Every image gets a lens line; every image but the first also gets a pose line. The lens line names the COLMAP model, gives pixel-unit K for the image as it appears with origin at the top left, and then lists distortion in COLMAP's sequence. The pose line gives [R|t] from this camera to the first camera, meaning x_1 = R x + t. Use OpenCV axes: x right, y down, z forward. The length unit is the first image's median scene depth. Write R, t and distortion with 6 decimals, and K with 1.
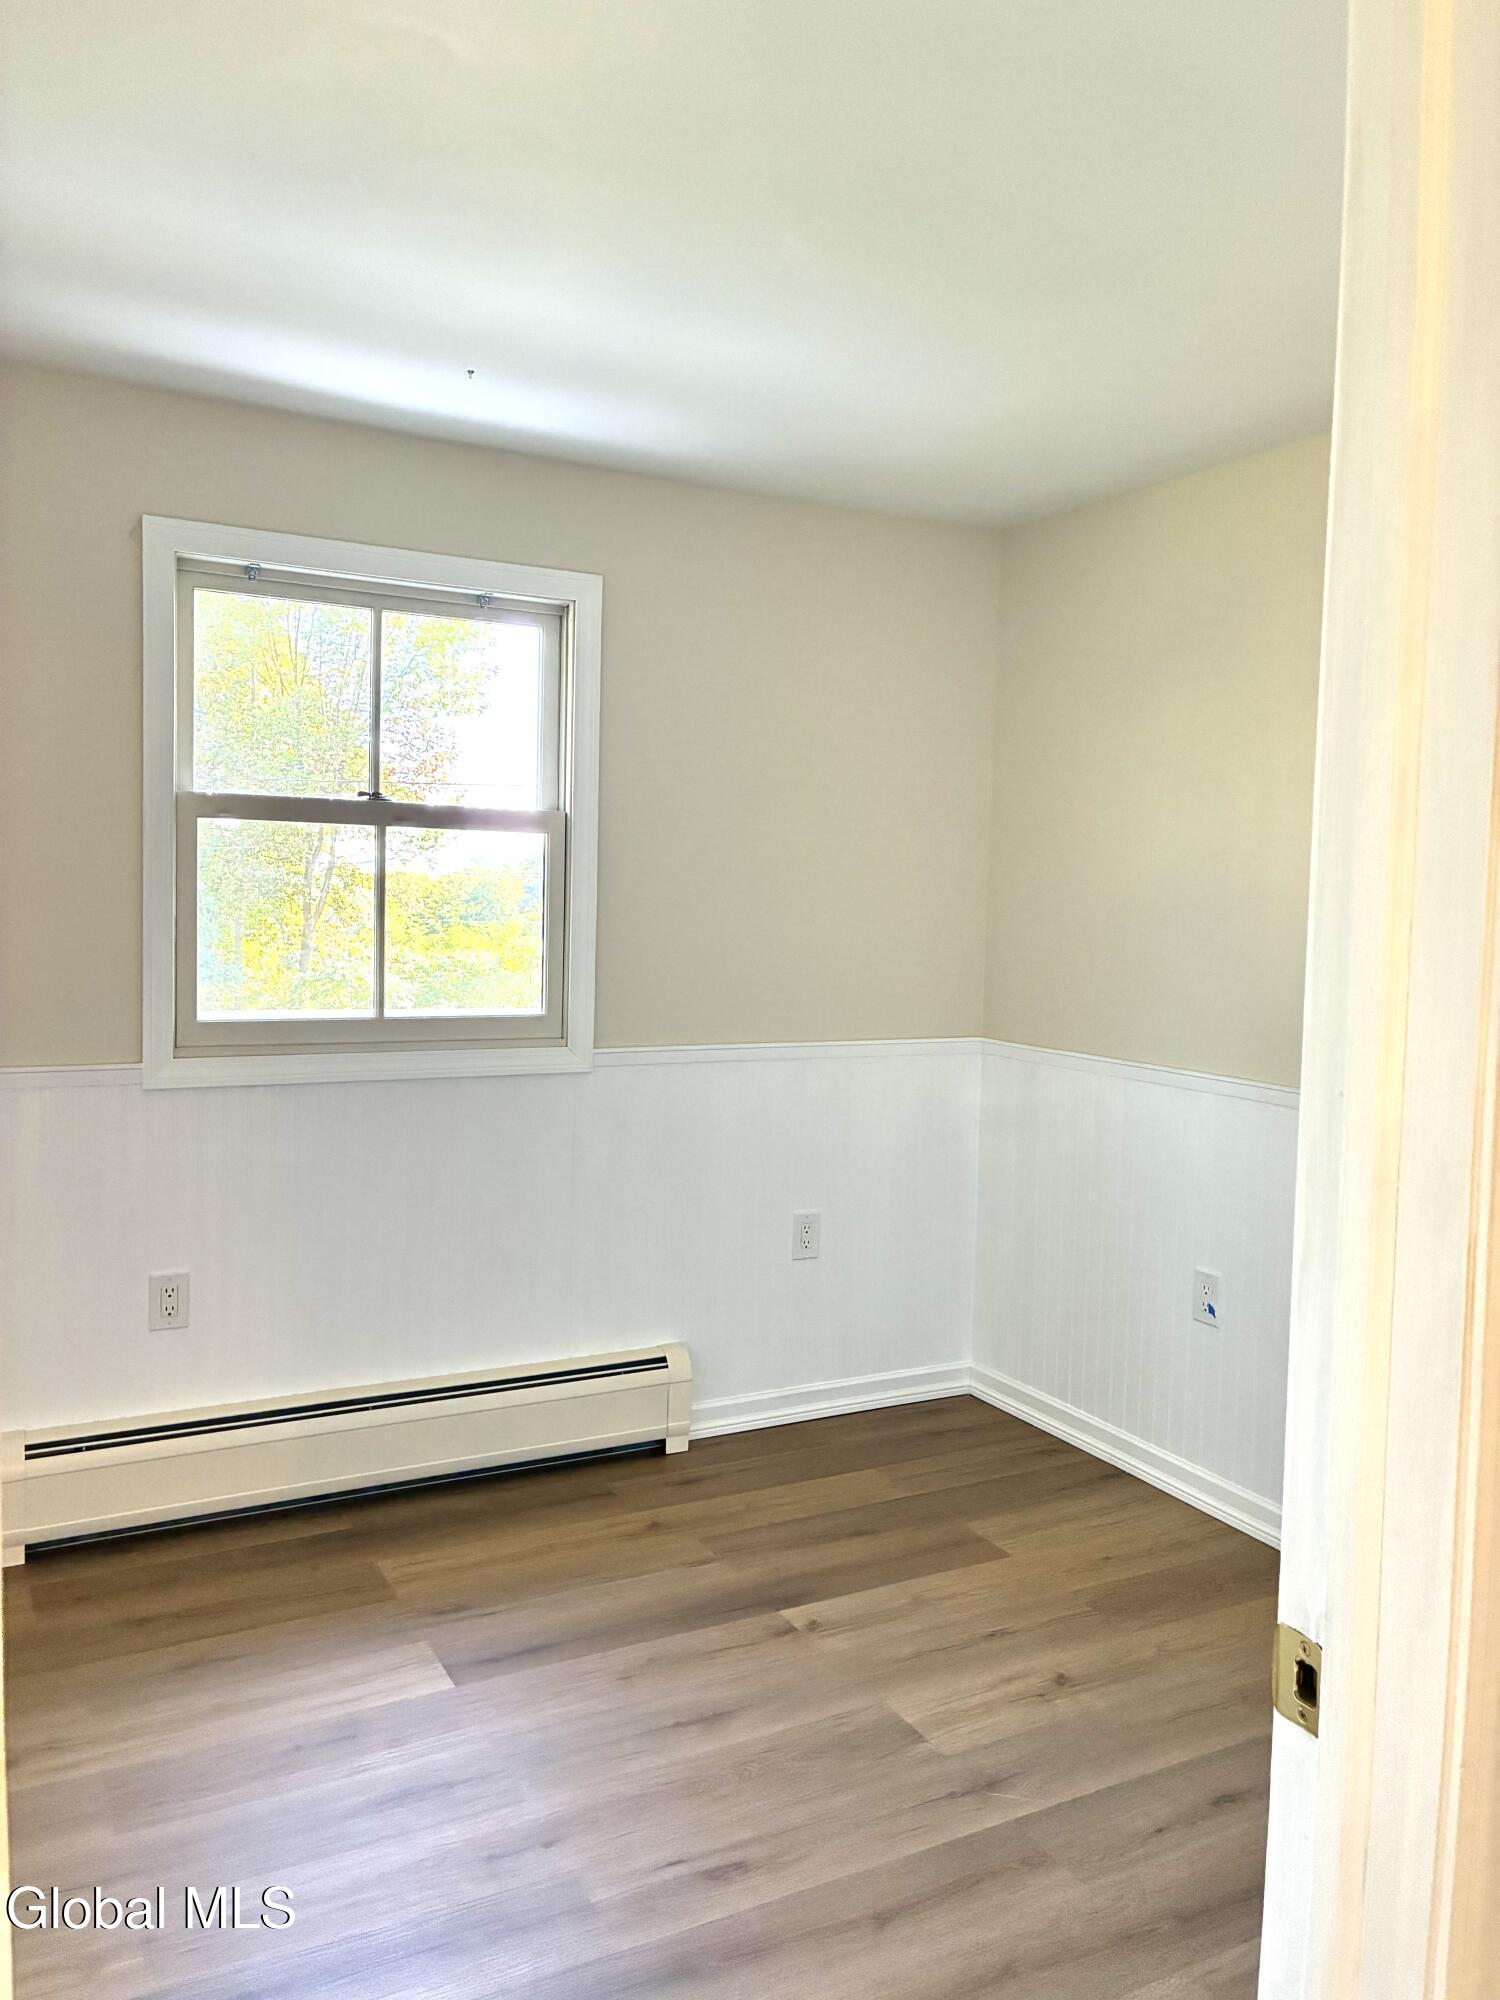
lens RADIAL K [[1512.3, 0, 744.3], [0, 1512.3, 980.8], [0, 0, 1]] dist [0.024177, -0.027663]
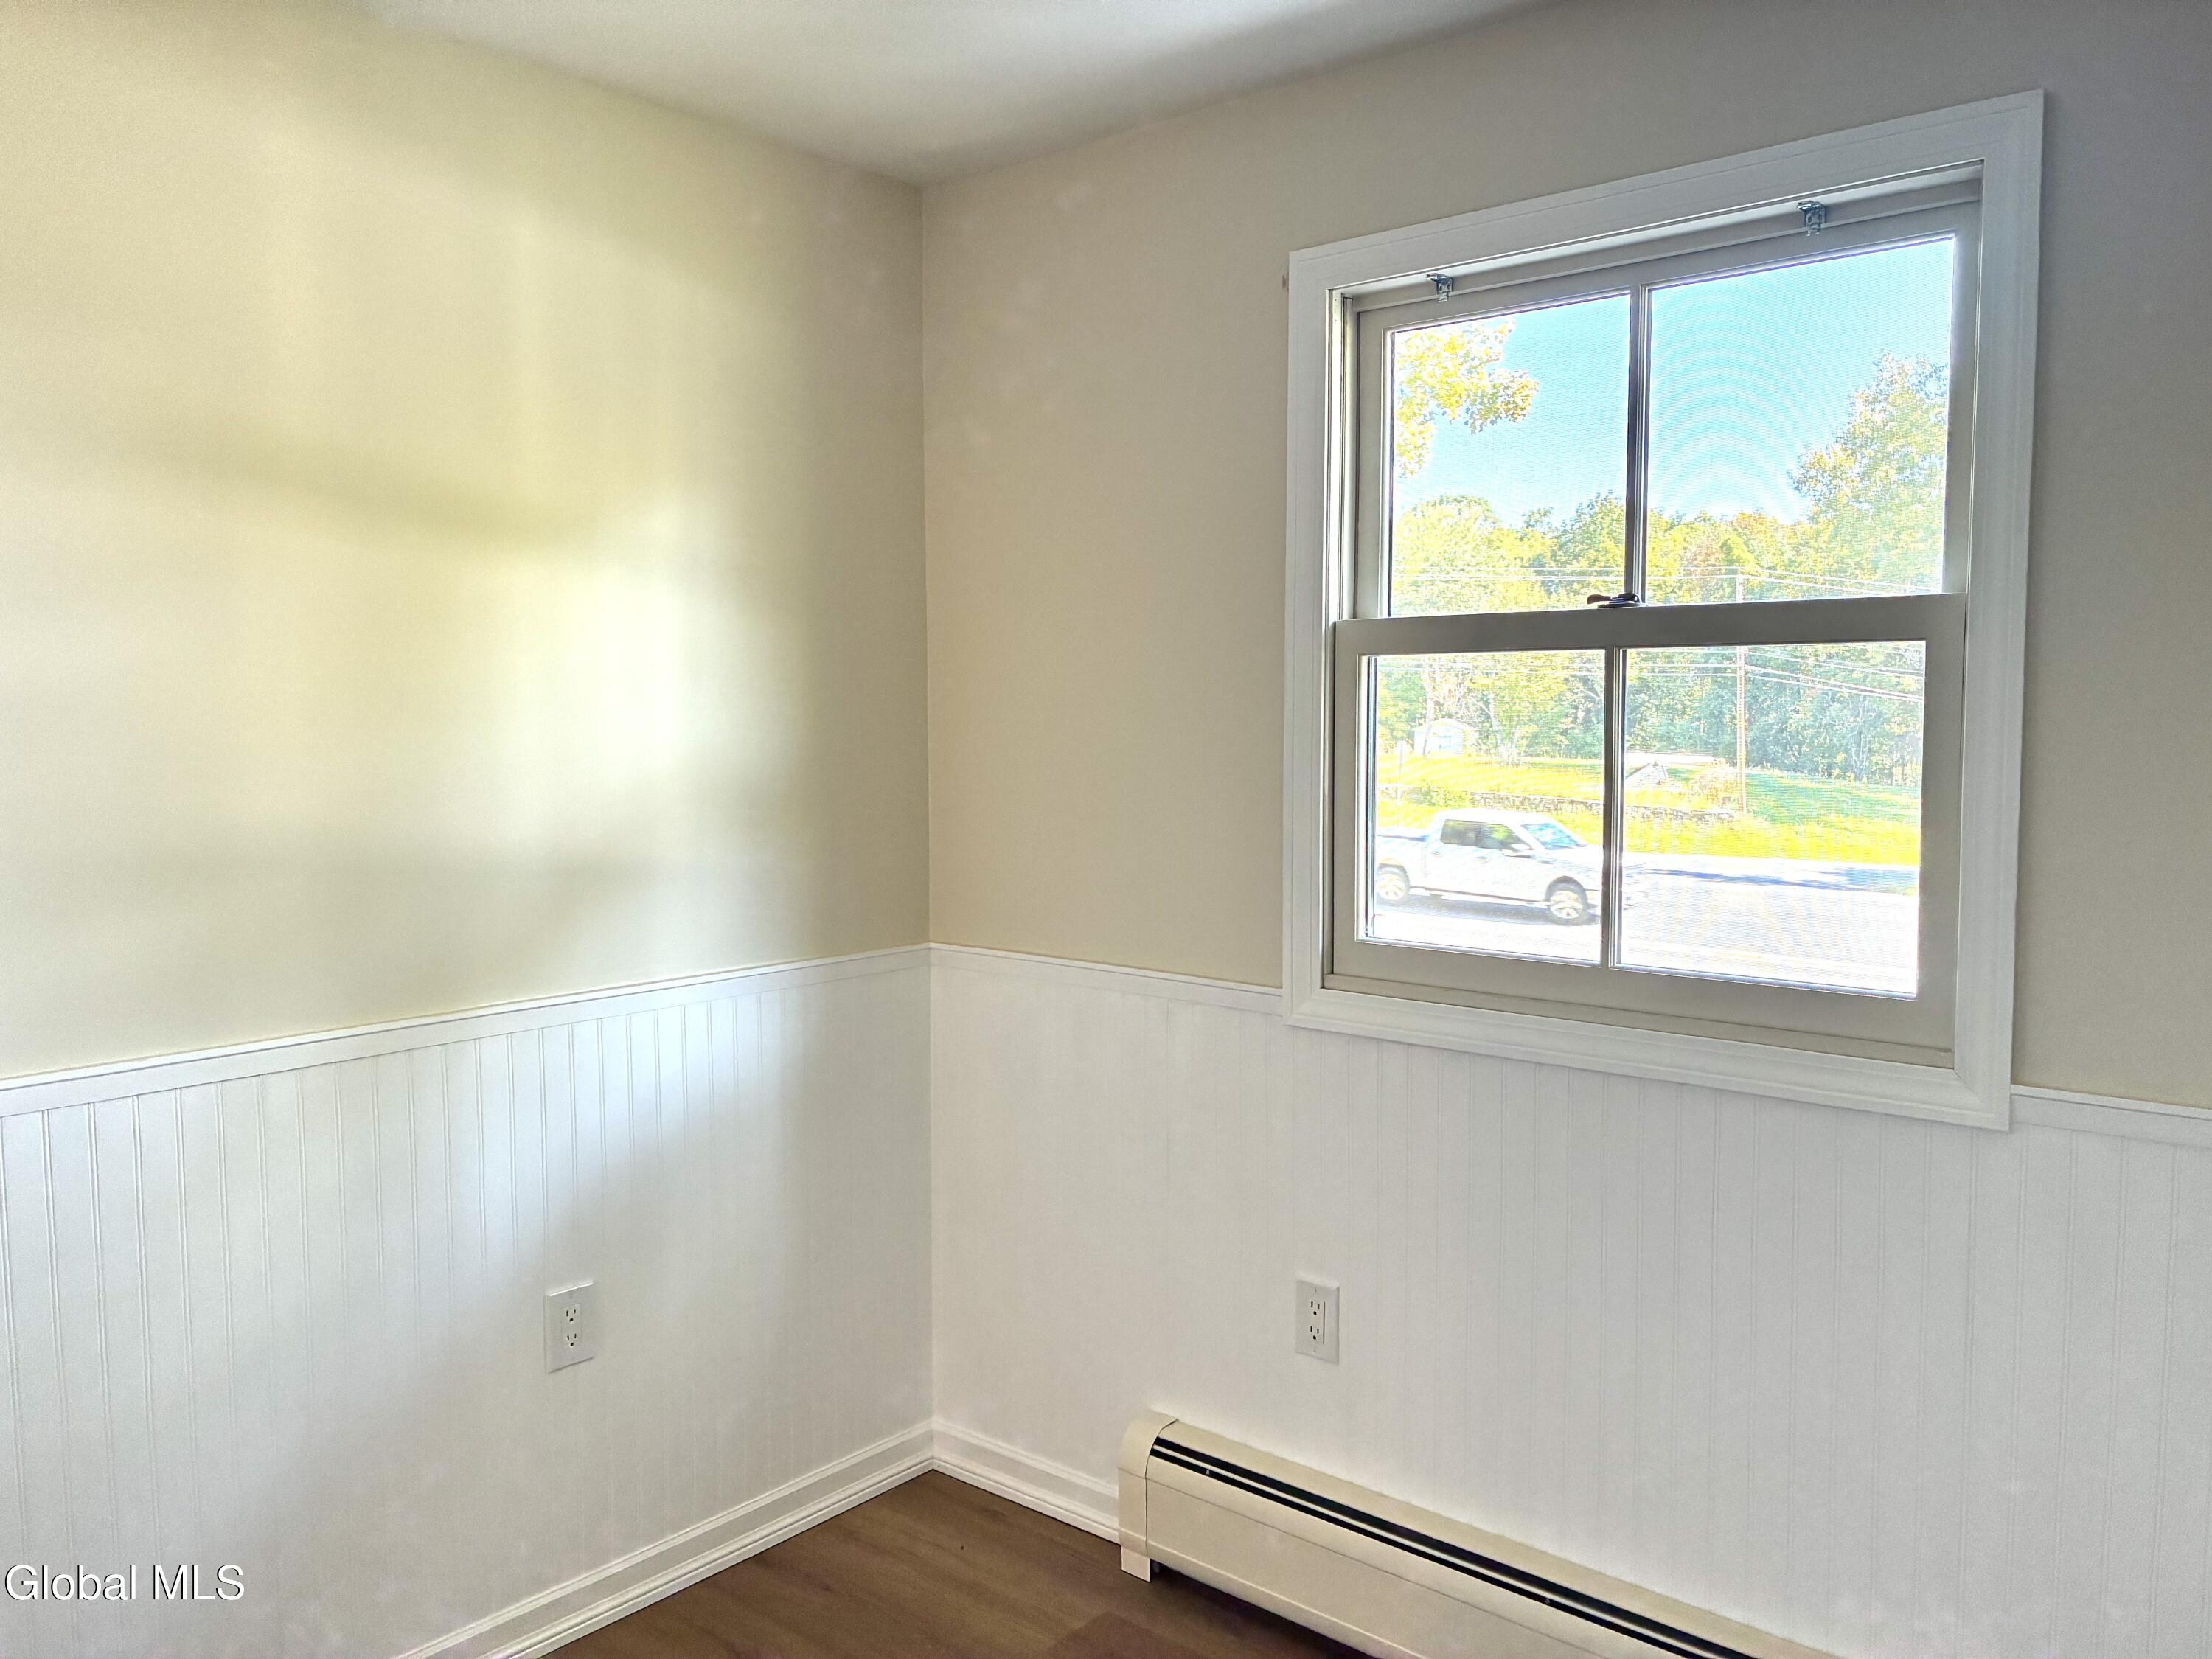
lens RADIAL K [[1672.7, 0, 1104.3], [0, 1672.7, 813.8], [0, 0, 1]] dist [0.024177, -0.027663]
pose [[0.350439, 0.030377, -0.936093, 0.319255], [-0.051816, 0.998572, 0.013007, -0.035231], [0.935151, 0.043947, 0.351513, 0.587389]]
